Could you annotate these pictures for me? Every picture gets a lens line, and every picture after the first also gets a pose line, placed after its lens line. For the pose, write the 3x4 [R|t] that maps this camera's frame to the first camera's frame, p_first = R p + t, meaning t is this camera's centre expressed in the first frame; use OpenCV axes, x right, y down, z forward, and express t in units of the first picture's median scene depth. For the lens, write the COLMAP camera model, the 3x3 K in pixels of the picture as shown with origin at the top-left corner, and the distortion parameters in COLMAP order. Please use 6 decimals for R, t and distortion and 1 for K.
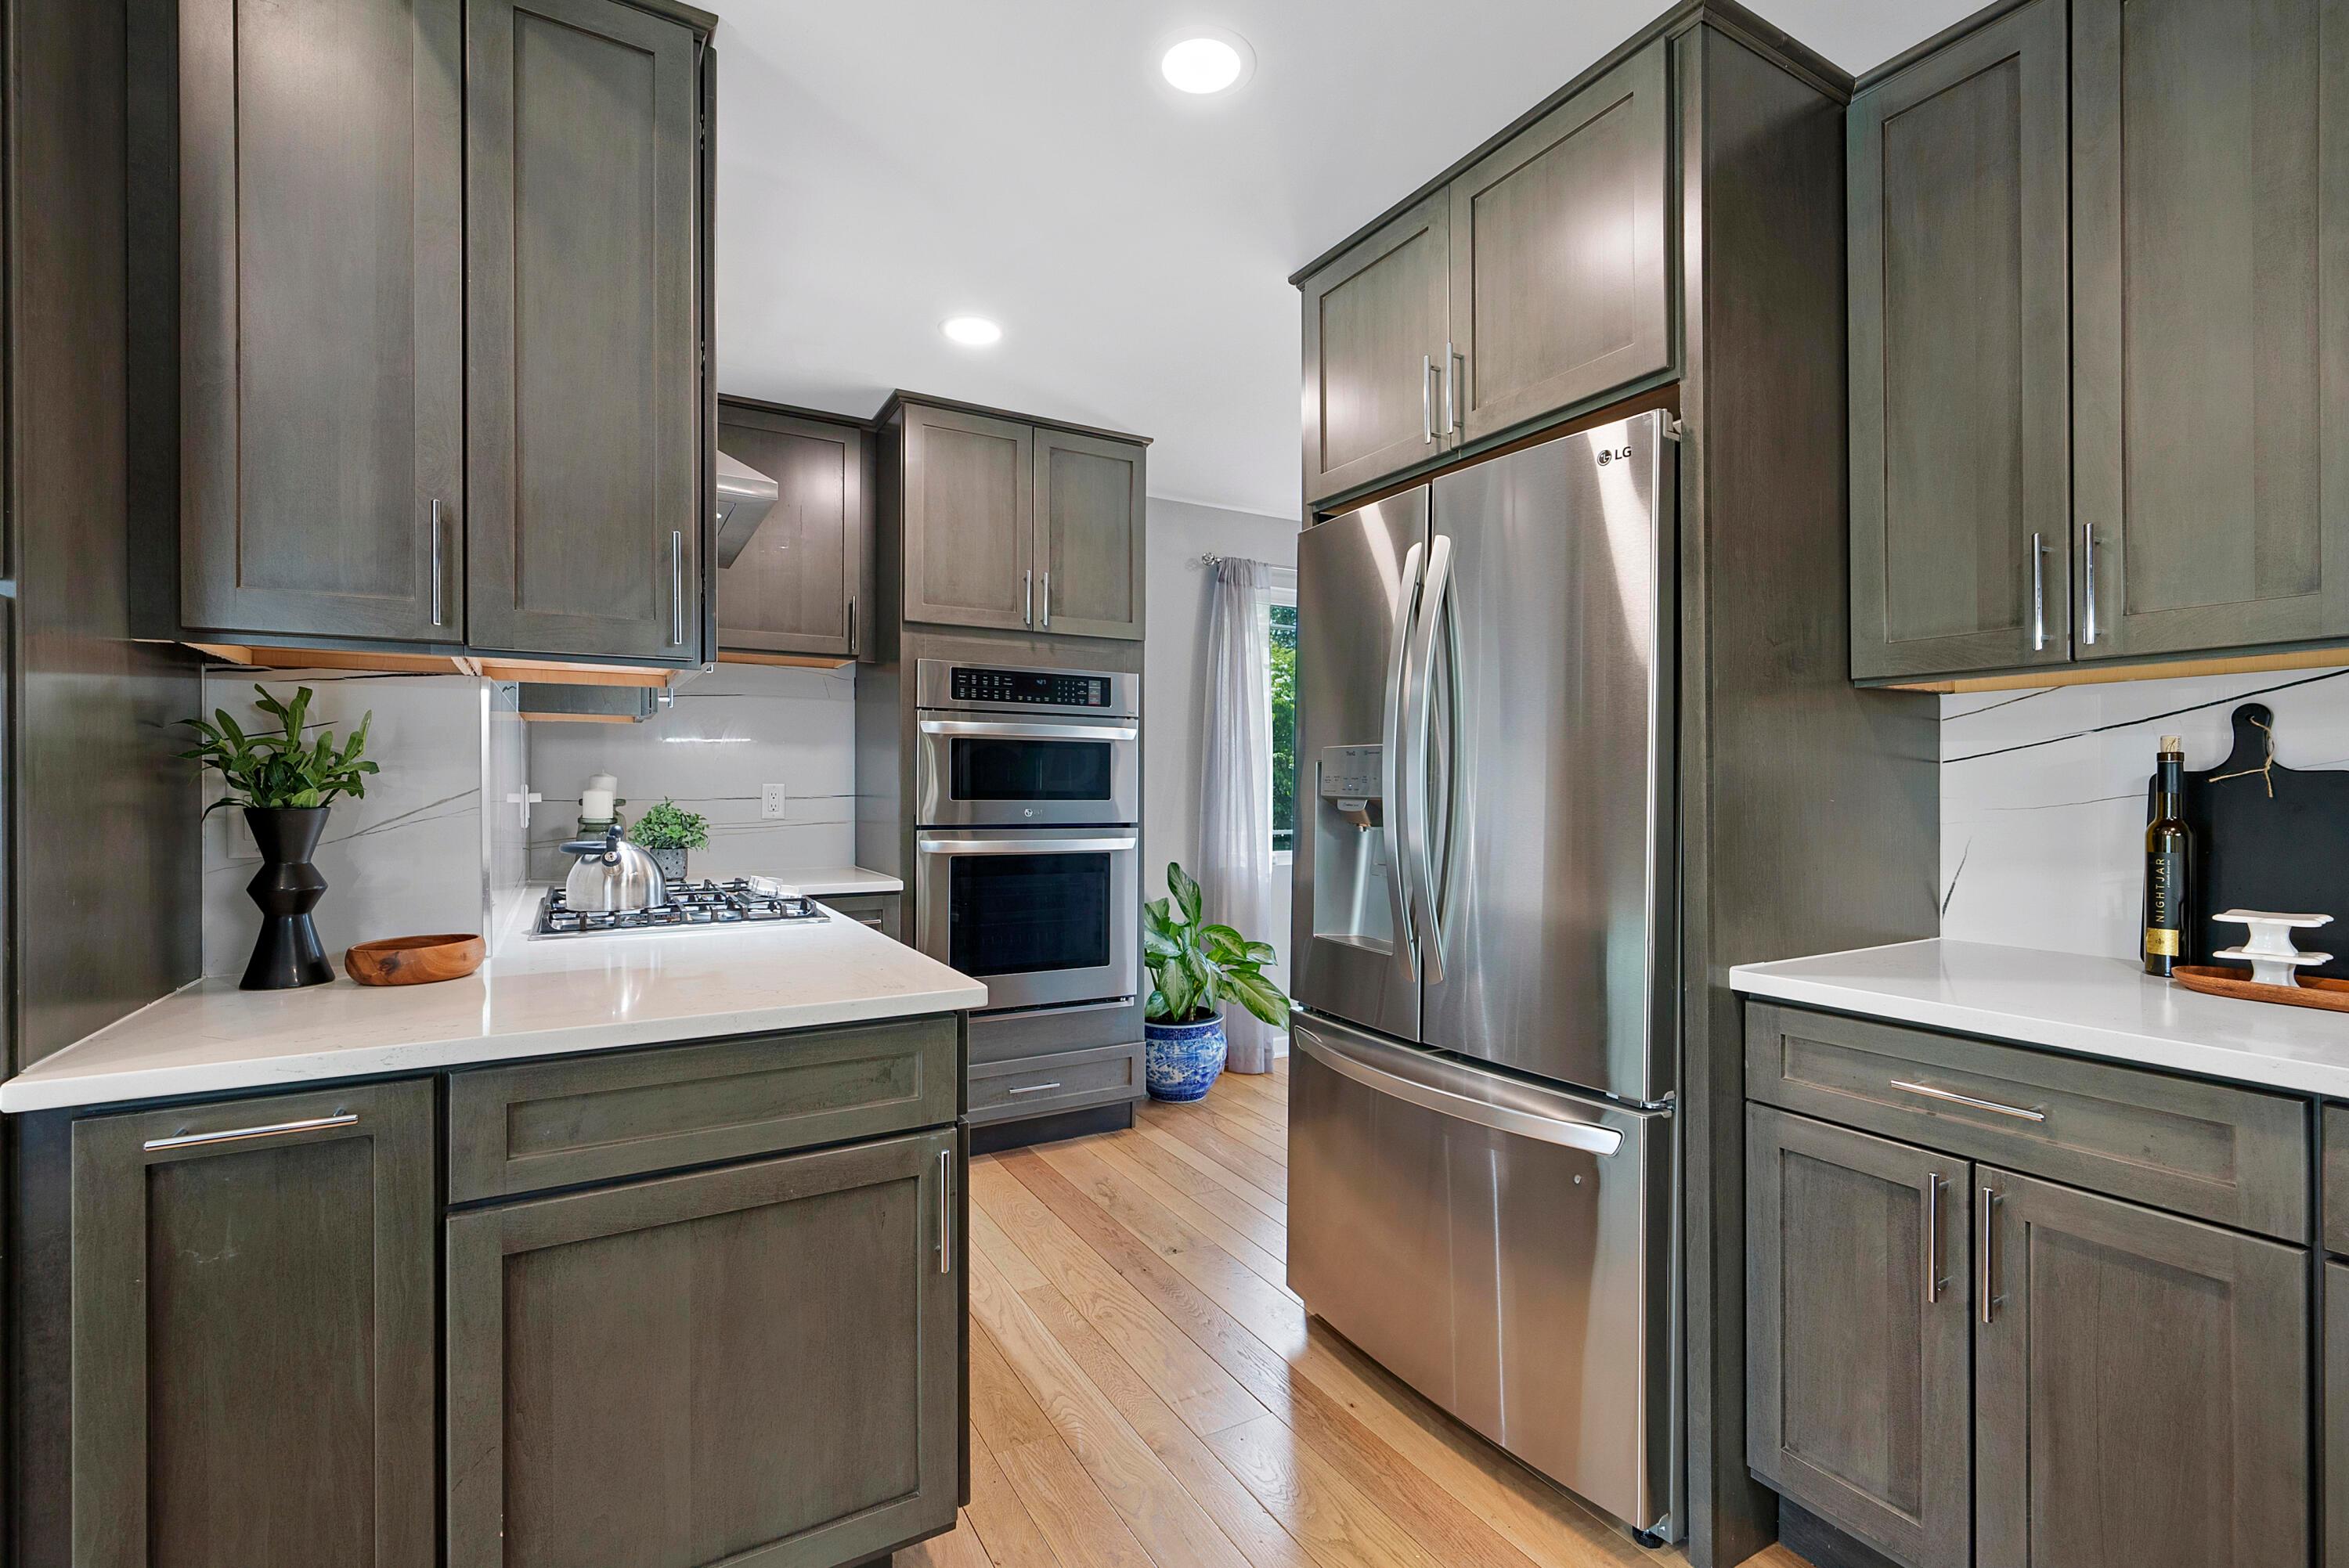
lens RADIAL K [[1041.2, 0, 1177.3], [0, 1041.2, 787.1], [0, 0, 1]] dist [0.001319, 0.000273]
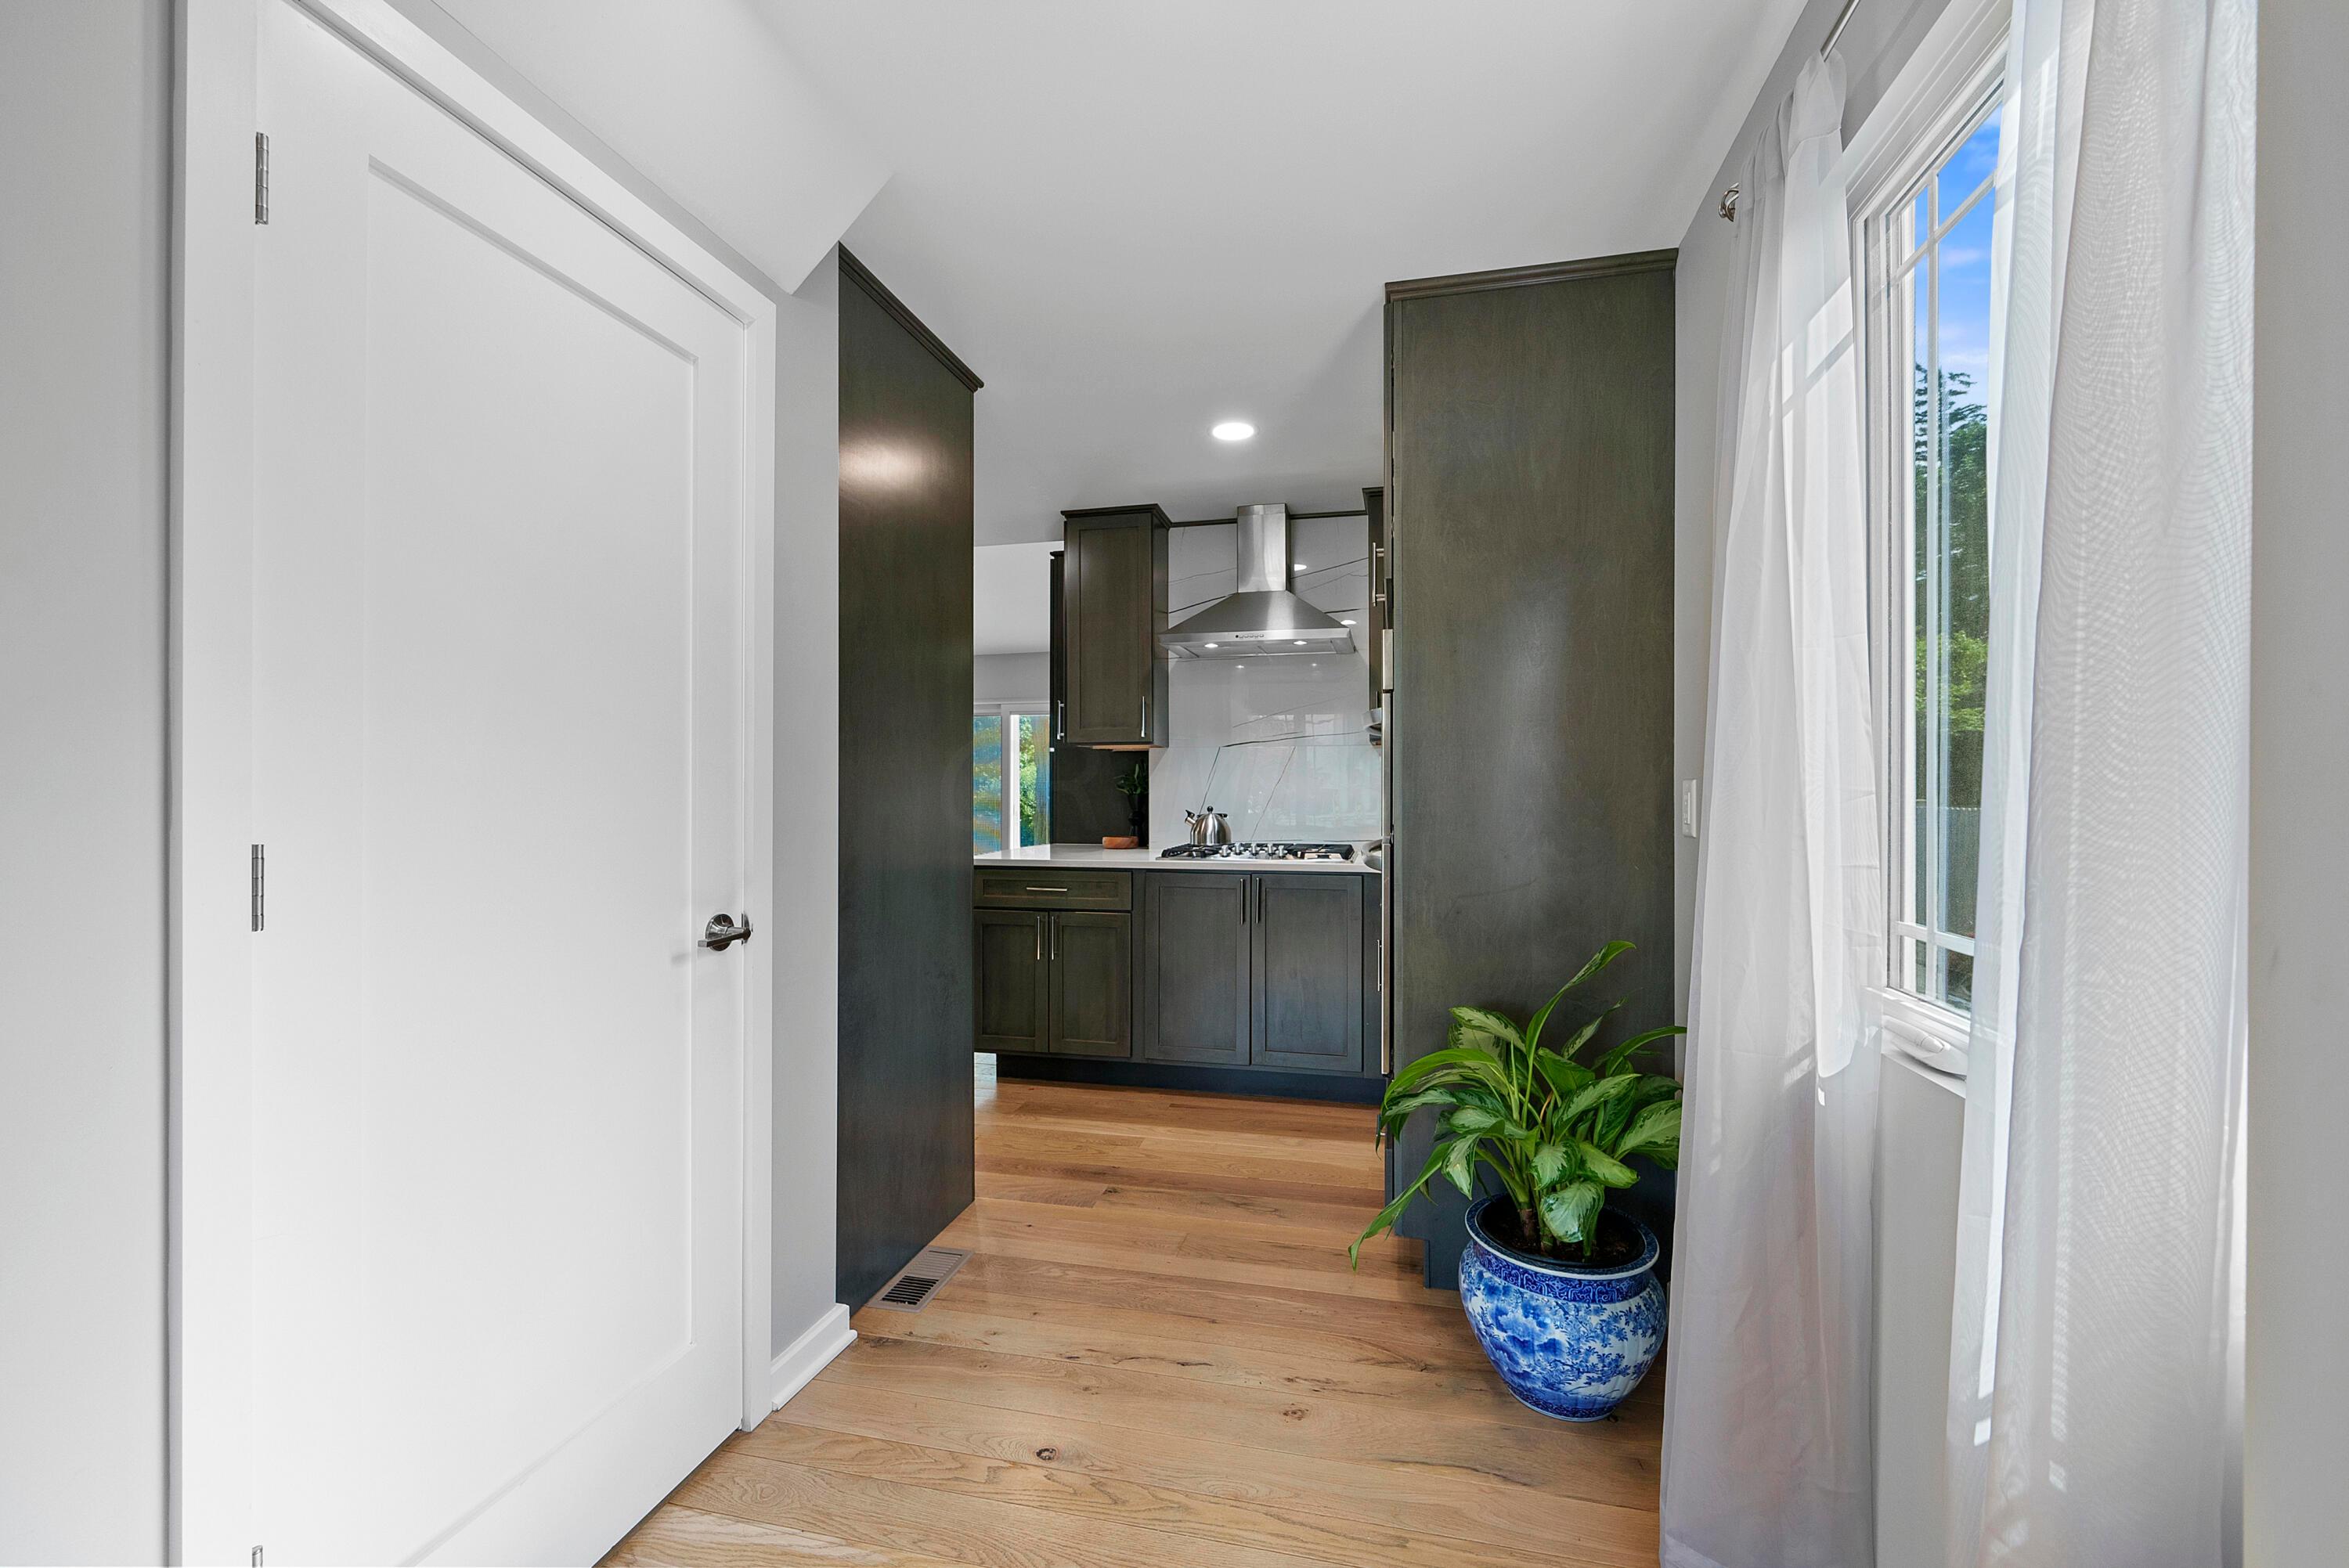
lens RADIAL K [[938.0, 0, 1171.9], [0, 938.0, 791.3], [0, 0, 1]] dist [0.000445, 0.000001]
pose [[-0.687261, 0.000052, -0.726410, 0.808980], [-0.001542, 0.999998, 0.001531, 0.003926], [0.726409, 0.002172, -0.687259, 2.034264]]
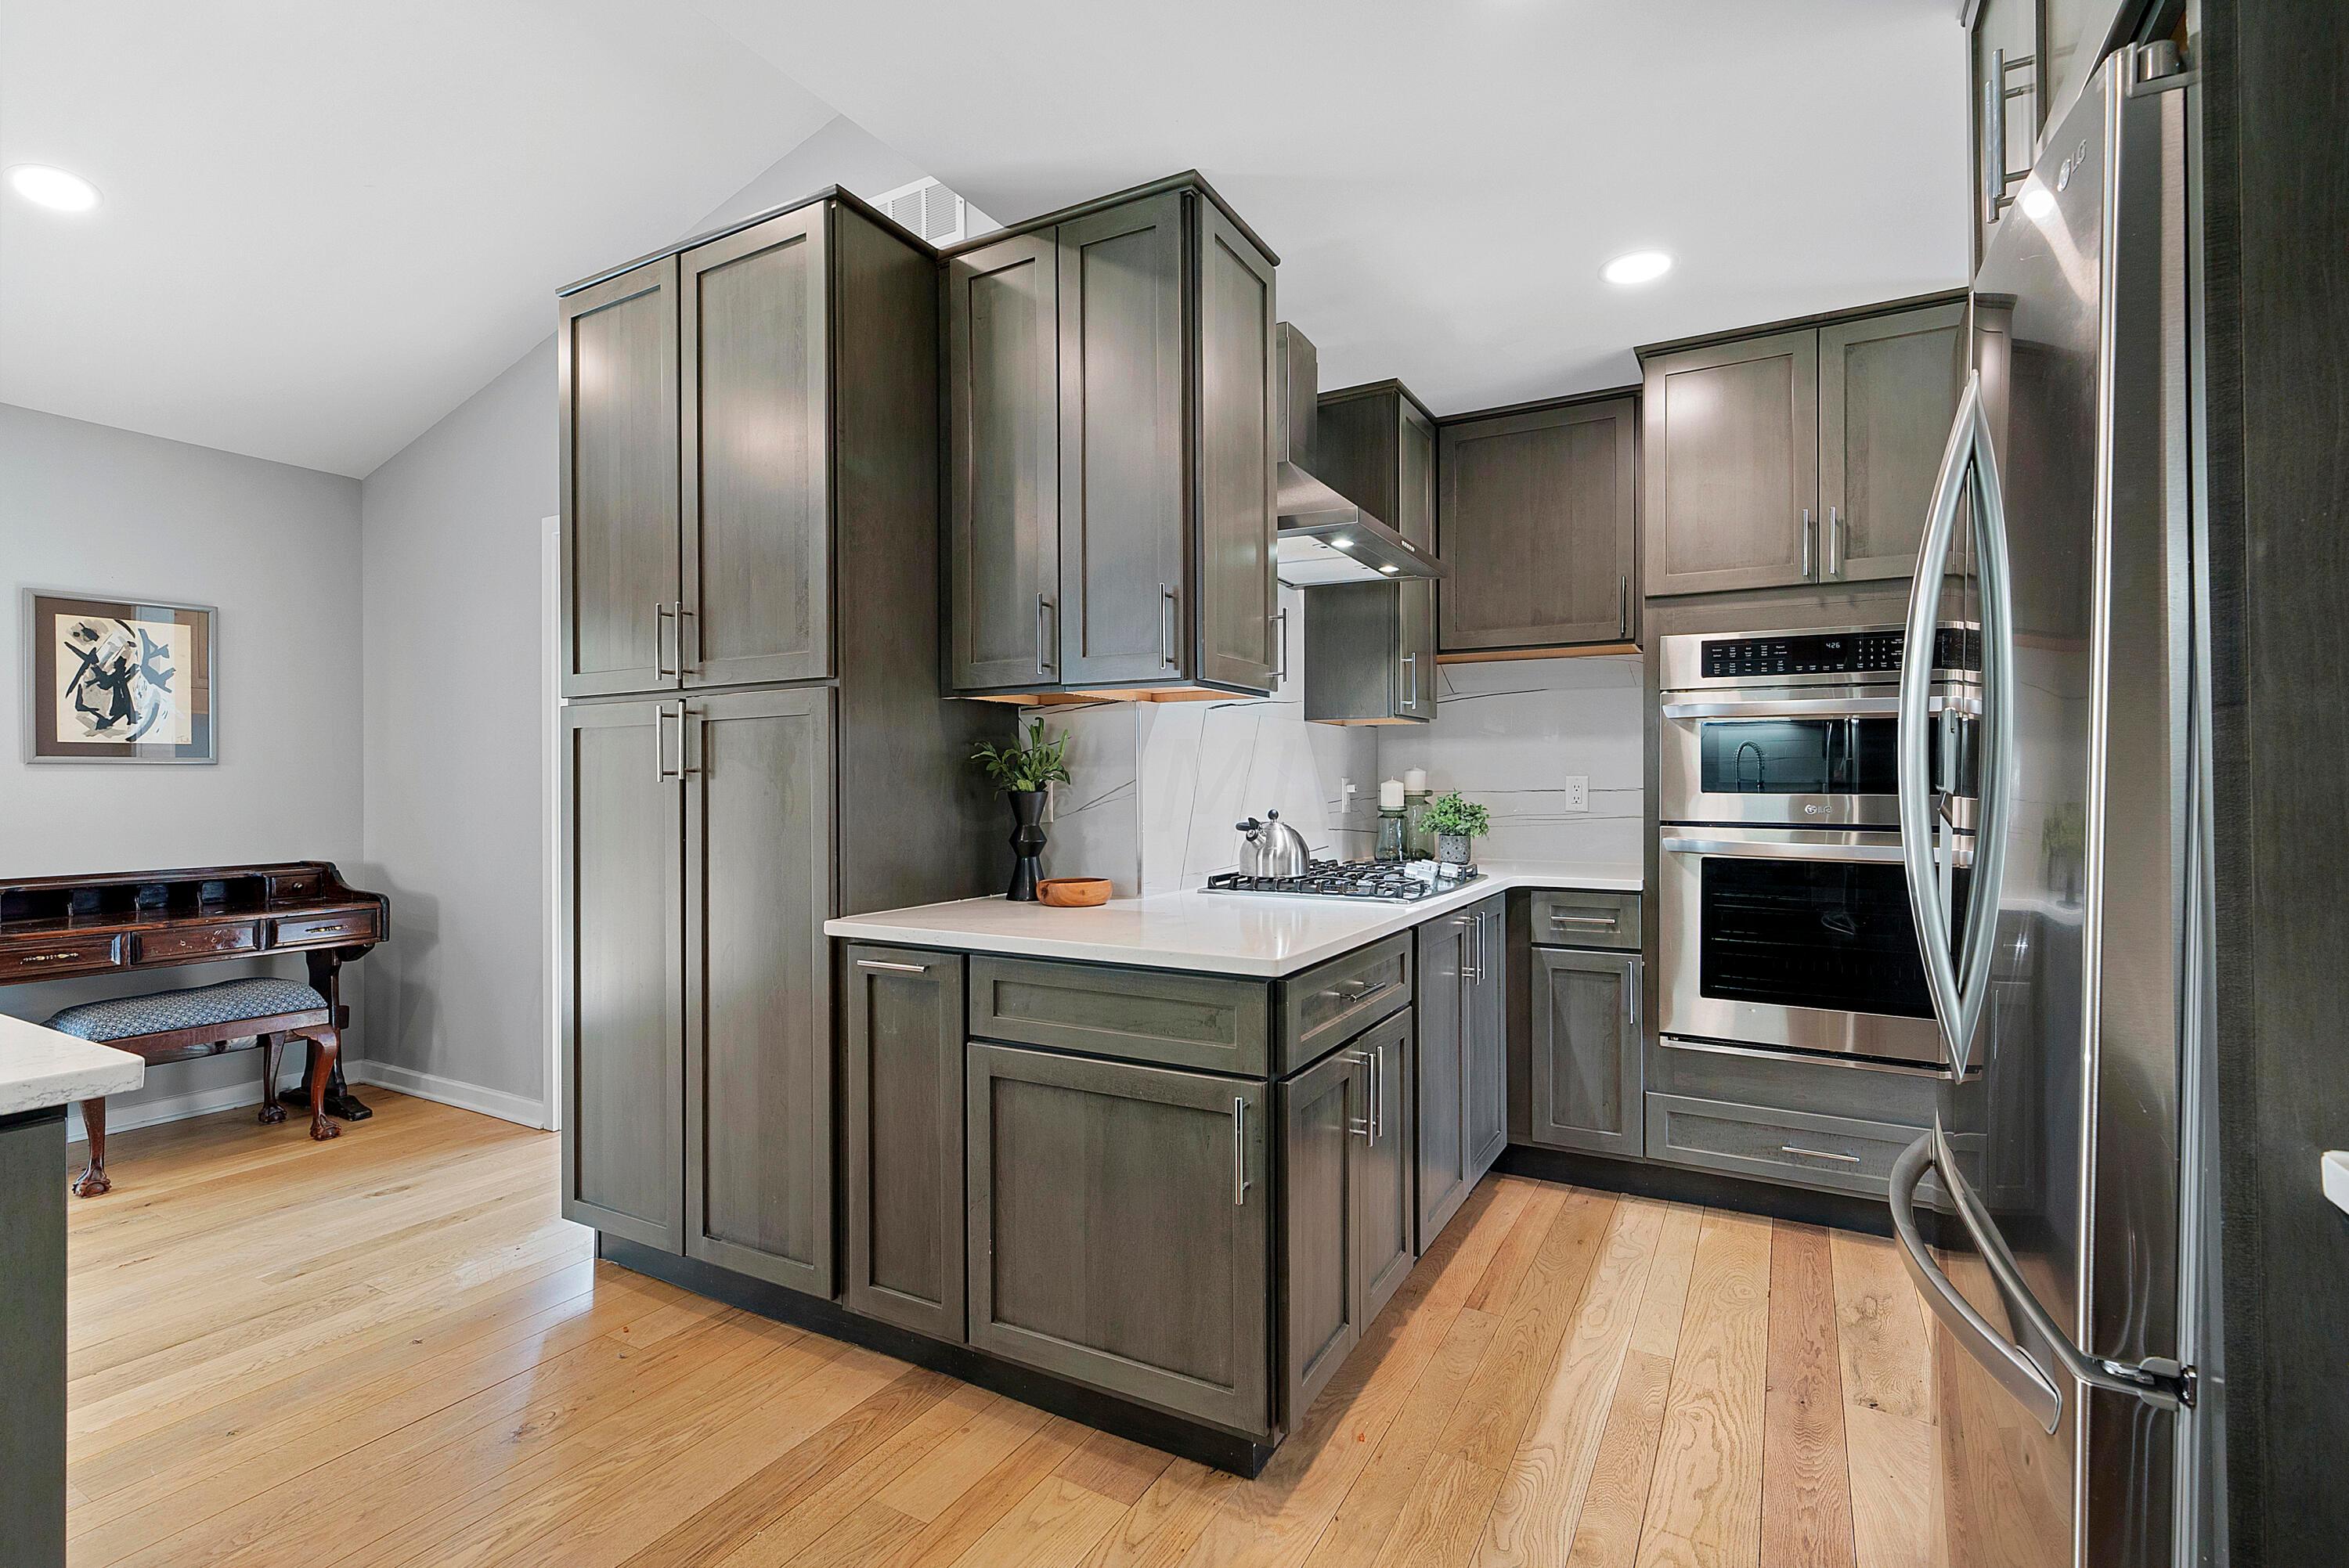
lens RADIAL K [[1089.0, 0, 1178.0], [0, 1089.0, 785.4], [0, 0, 1]] dist [0.000999, 0.000345]
pose [[0.508183, 0.000270, -0.861249, 0.476116], [0.001938, 0.999997, 0.001457, 0.005240], [0.861247, -0.002410, 0.508181, 0.213920]]
